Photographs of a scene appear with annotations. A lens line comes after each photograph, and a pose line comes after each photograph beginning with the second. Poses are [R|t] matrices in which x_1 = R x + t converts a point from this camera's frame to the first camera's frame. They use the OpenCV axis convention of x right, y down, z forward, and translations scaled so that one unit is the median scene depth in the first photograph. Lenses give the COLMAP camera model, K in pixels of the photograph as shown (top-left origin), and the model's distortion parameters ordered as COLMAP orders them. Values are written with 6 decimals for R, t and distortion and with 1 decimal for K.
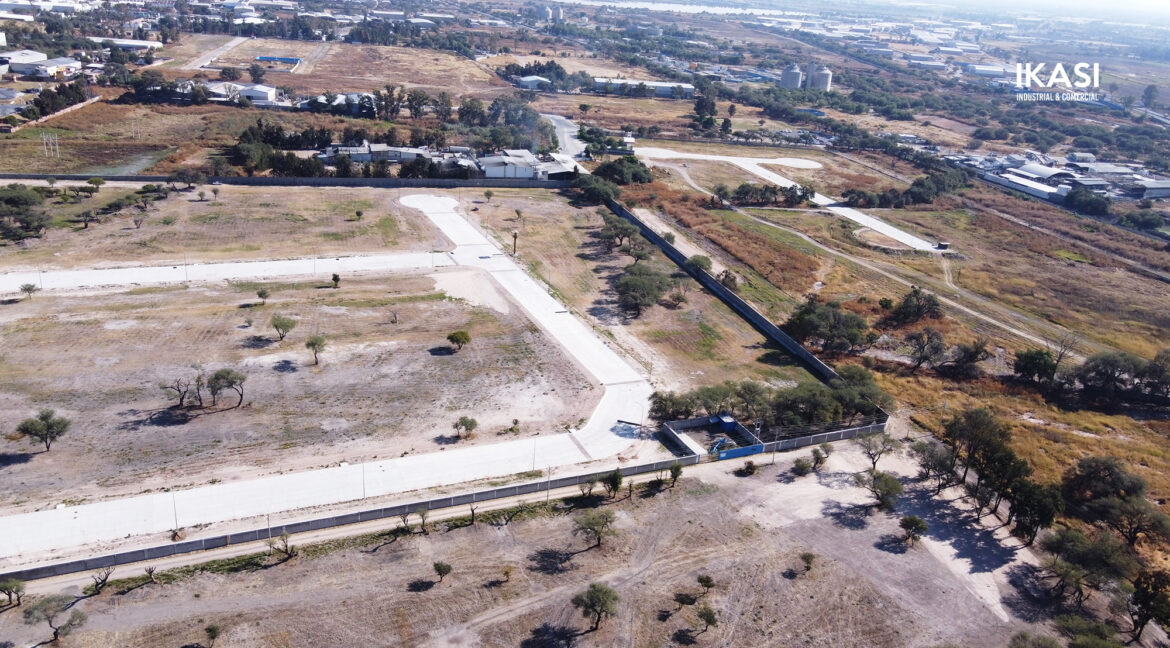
lens RADIAL K [[899.4, 0, 583.5], [0, 899.4, 318.5], [0, 0, 1]] dist [-0.005696, 0.039835]
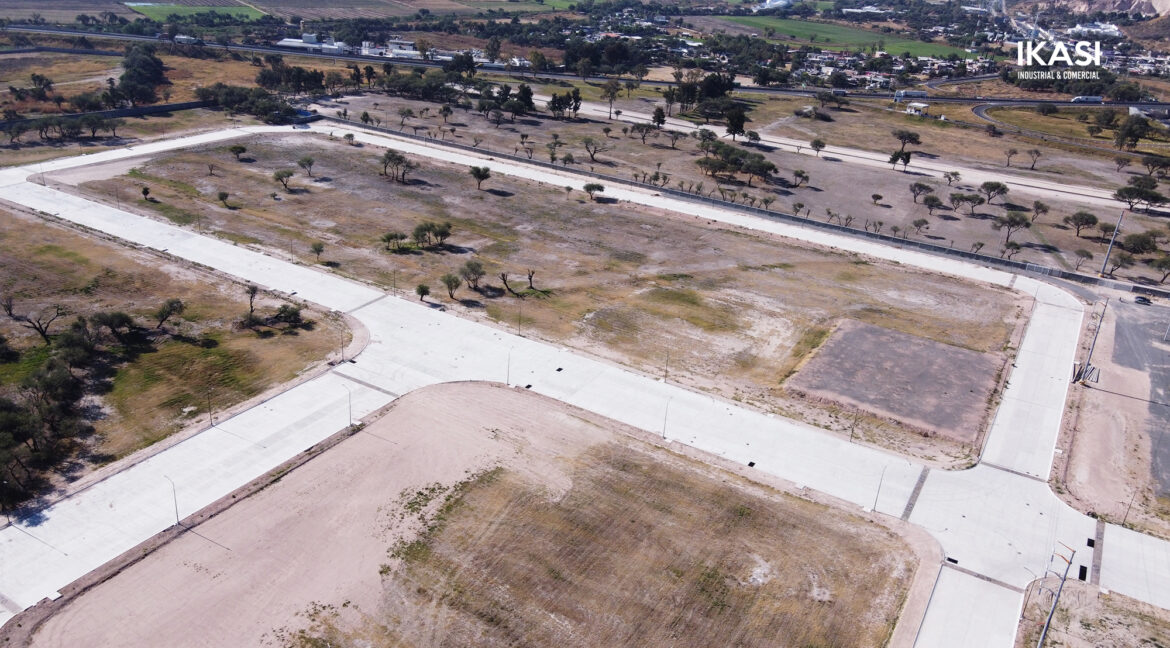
lens RADIAL K [[899.4, 0, 583.5], [0, 899.4, 318.5], [0, 0, 1]] dist [-0.005696, 0.039835]
pose [[-0.569238, -0.429532, 0.701050, -1.032101], [0.195242, 0.757666, 0.622754, -0.367851], [-0.798654, 0.491369, -0.347430, 0.780064]]
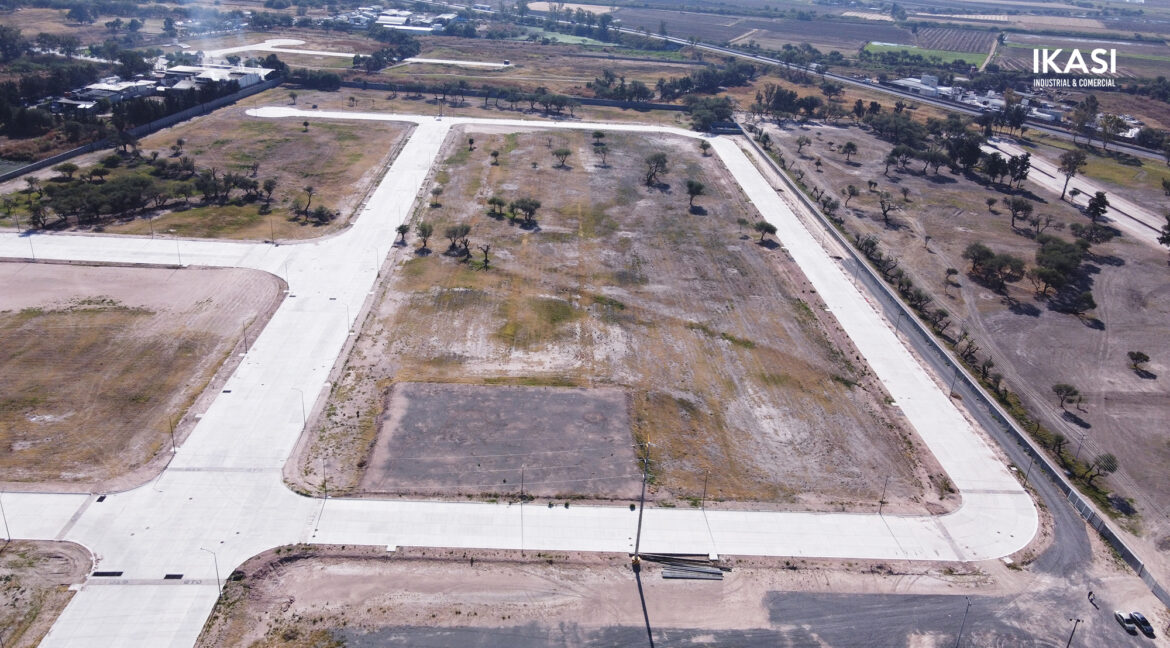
lens RADIAL K [[899.4, 0, 583.5], [0, 899.4, 318.5], [0, 0, 1]] dist [-0.005696, 0.039835]
pose [[0.379513, -0.422362, 0.823152, -1.106719], [0.310926, 0.896192, 0.316487, -0.140037], [-0.871375, 0.135828, 0.471440, 0.178760]]
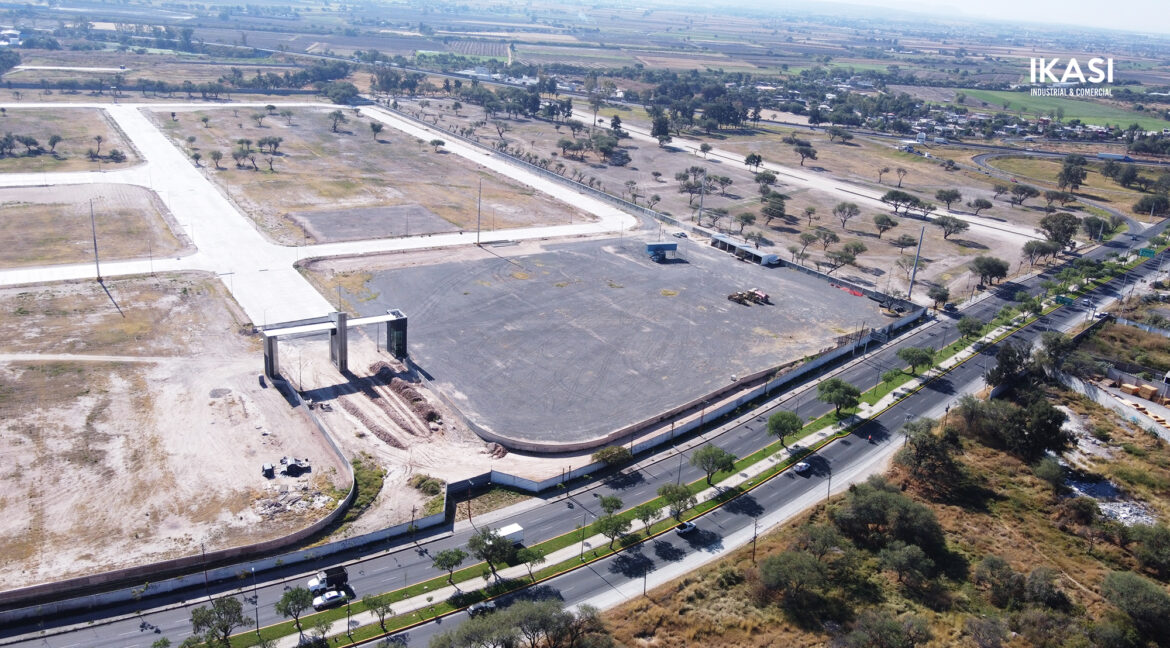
lens RADIAL K [[899.4, 0, 583.5], [0, 899.4, 318.5], [0, 0, 1]] dist [-0.005696, 0.039835]
pose [[-0.129994, -0.417695, 0.899240, -1.571153], [0.284646, 0.853038, 0.437382, -0.182451], [-0.949778, 0.312822, 0.008006, 0.279078]]
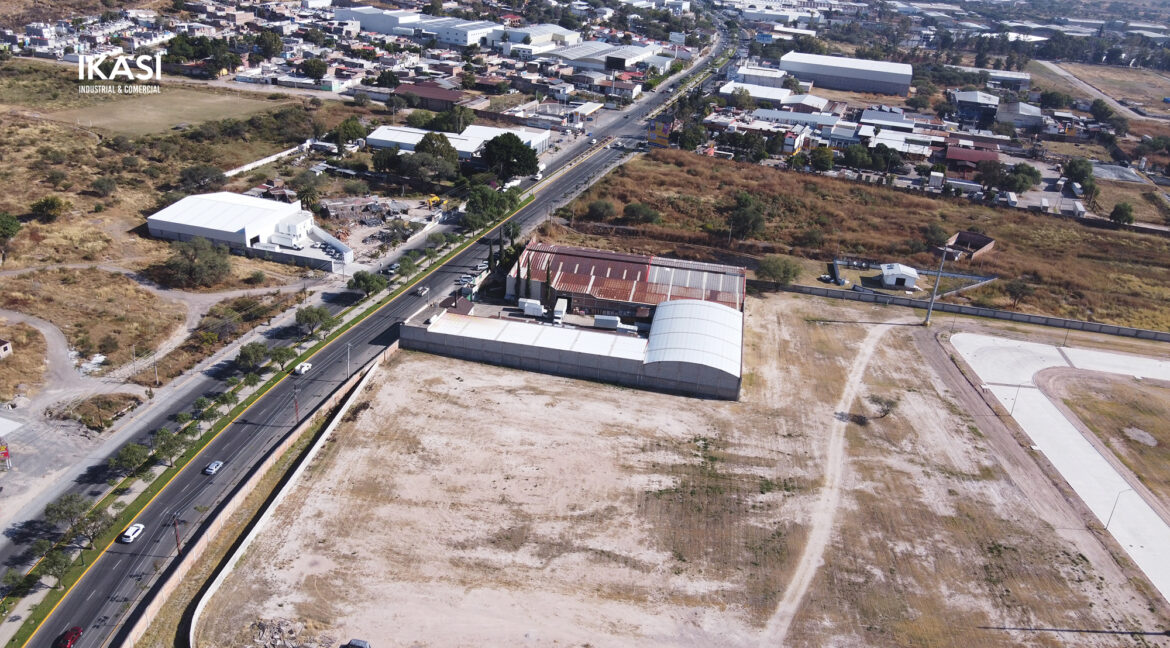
lens RADIAL K [[899.4, 0, 583.5], [0, 899.4, 318.5], [0, 0, 1]] dist [-0.005696, 0.039835]
pose [[0.909878, 0.158668, -0.383335, -1.046257], [-0.152123, 0.987217, 0.047548, -0.131207], [0.385980, 0.015052, 0.922384, 0.173176]]
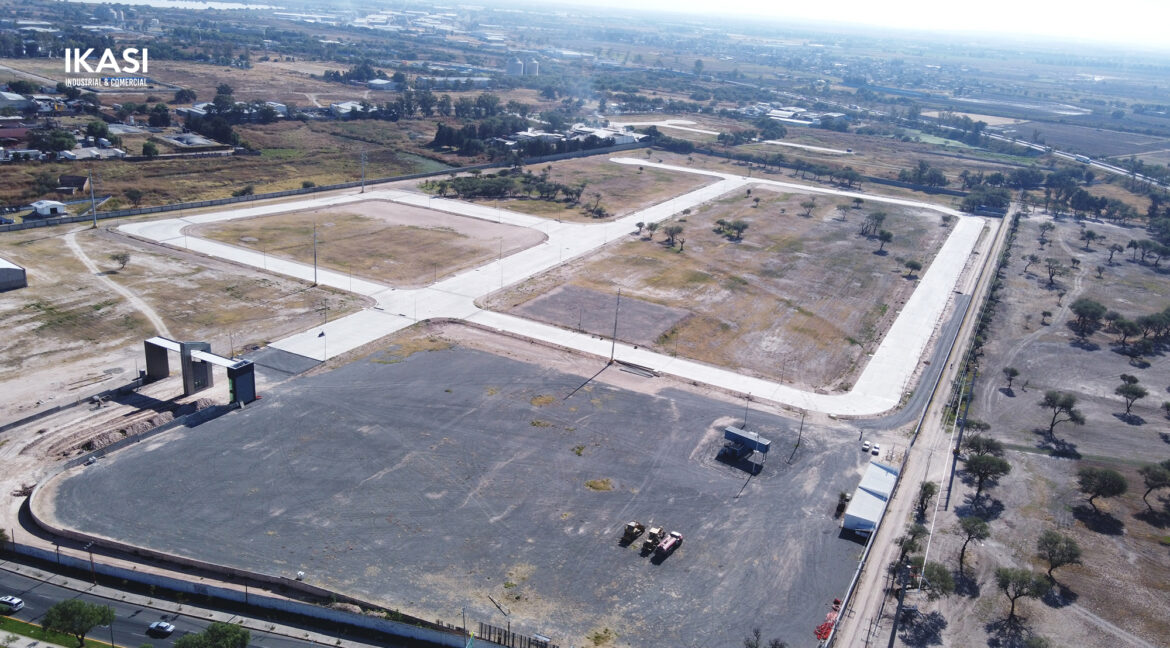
lens RADIAL K [[899.4, 0, 583.5], [0, 899.4, 318.5], [0, 0, 1]] dist [-0.005696, 0.039835]
pose [[0.784733, -0.220989, 0.579102, -1.230469], [0.212577, 0.973573, 0.083462, -0.013988], [-0.582242, 0.057608, 0.810972, -0.184934]]
